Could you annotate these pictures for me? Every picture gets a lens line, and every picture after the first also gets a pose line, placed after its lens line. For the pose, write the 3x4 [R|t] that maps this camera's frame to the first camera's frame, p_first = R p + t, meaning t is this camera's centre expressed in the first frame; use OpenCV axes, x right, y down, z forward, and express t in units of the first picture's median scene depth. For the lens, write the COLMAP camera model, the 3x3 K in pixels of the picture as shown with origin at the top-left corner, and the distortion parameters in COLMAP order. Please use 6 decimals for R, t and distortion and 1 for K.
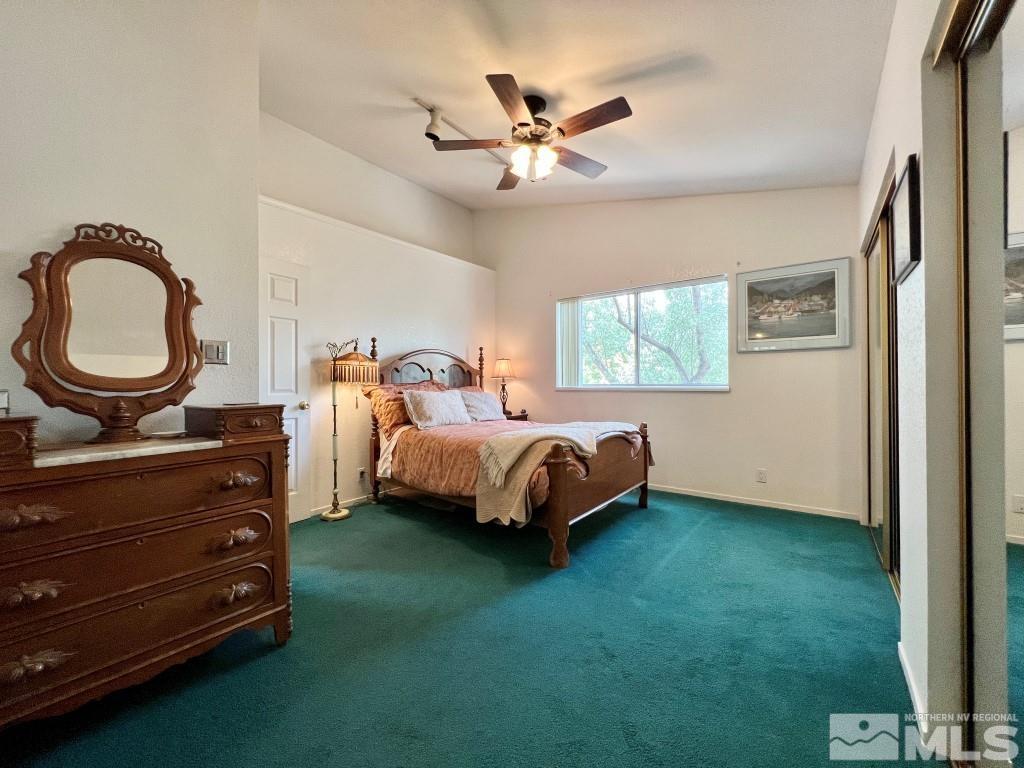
lens RADIAL K [[410.7, 0, 507.5], [0, 410.7, 383.6], [0, 0, 1]] dist [-0.001557, 0.000977]
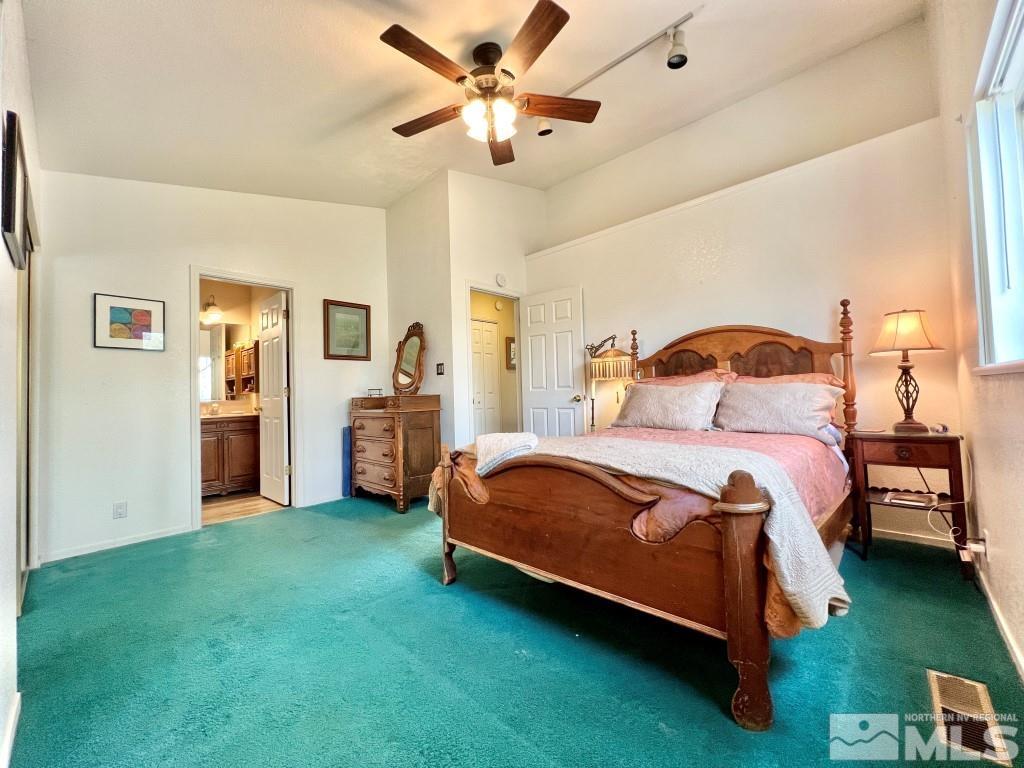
lens RADIAL K [[410.7, 0, 507.9], [0, 410.7, 380.8], [0, 0, 1]] dist [-0.001557, 0.000977]
pose [[-0.101688, -0.023491, -0.994539, 0.544915], [0.028032, 0.999257, -0.026468, 0.019409], [0.994421, -0.030570, -0.100954, 0.664368]]
